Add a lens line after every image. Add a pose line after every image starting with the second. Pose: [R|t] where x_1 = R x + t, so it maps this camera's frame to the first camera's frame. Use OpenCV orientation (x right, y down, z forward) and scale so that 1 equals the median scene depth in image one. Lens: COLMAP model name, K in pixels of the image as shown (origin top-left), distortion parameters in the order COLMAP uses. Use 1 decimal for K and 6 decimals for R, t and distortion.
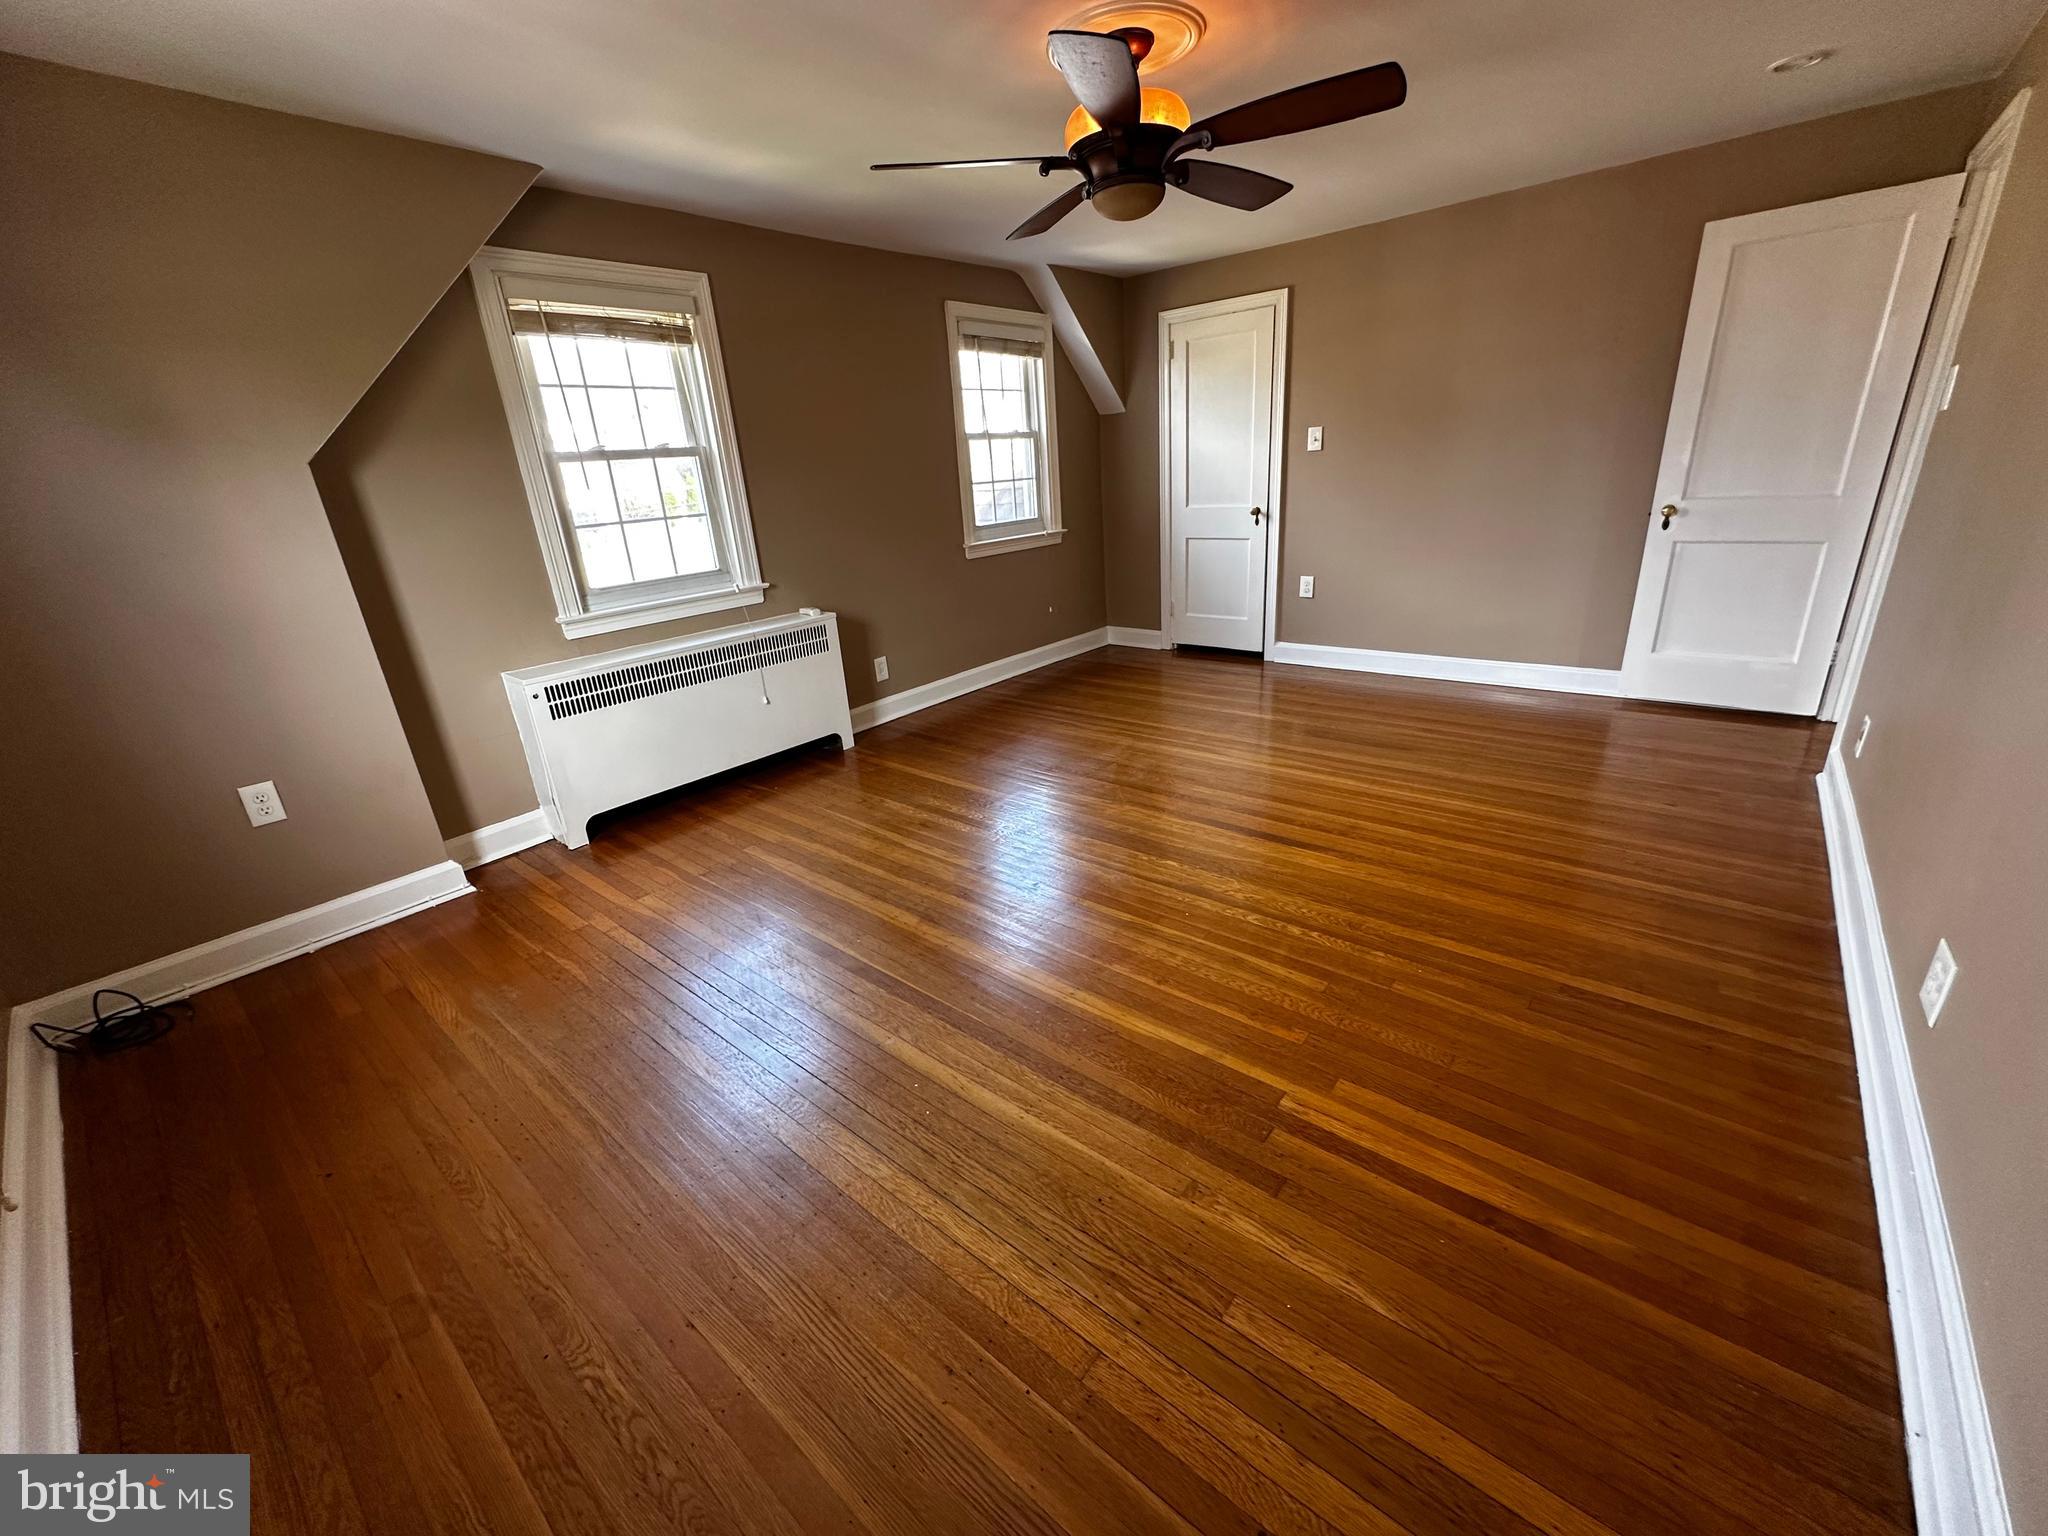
lens RADIAL K [[817.3, 0, 1029.9], [0, 817.3, 771.4], [0, 0, 1]] dist [-0.019542, 0.000000]
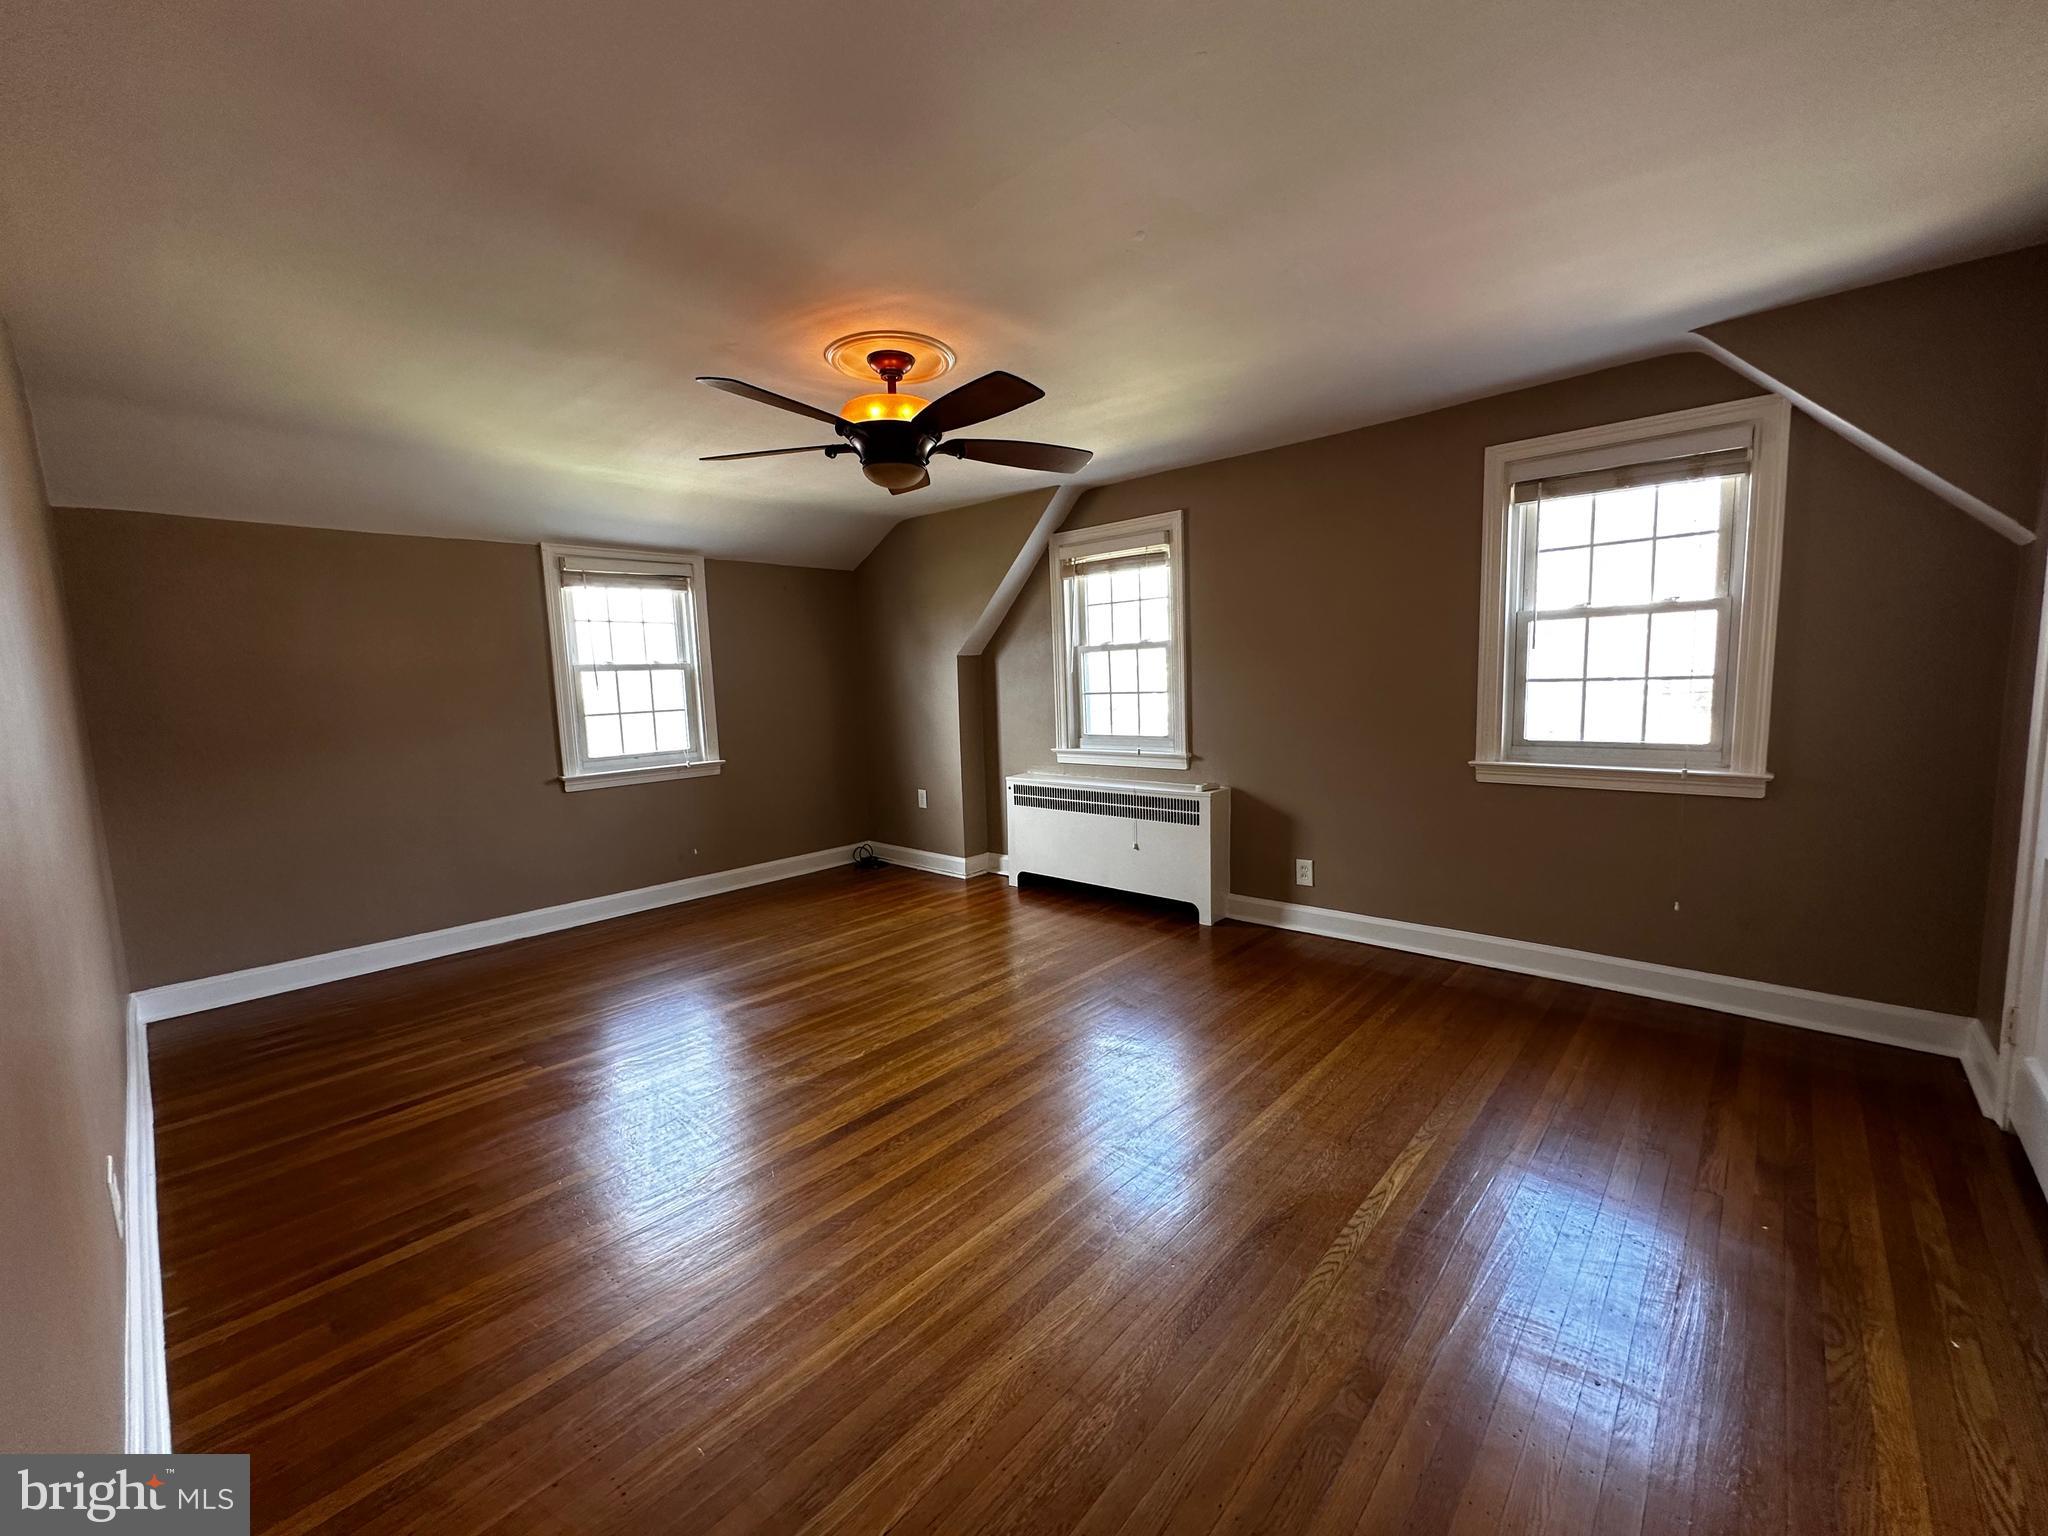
lens RADIAL K [[815.9, 0, 1025.1], [0, 815.9, 766.1], [0, 0, 1]] dist [0.002503, -0.000129]
pose [[-0.041171, 0.180537, -0.982706, 0.918691], [-0.313444, 0.931556, 0.184272, -0.403222], [0.948714, 0.315610, 0.018235, 0.873047]]
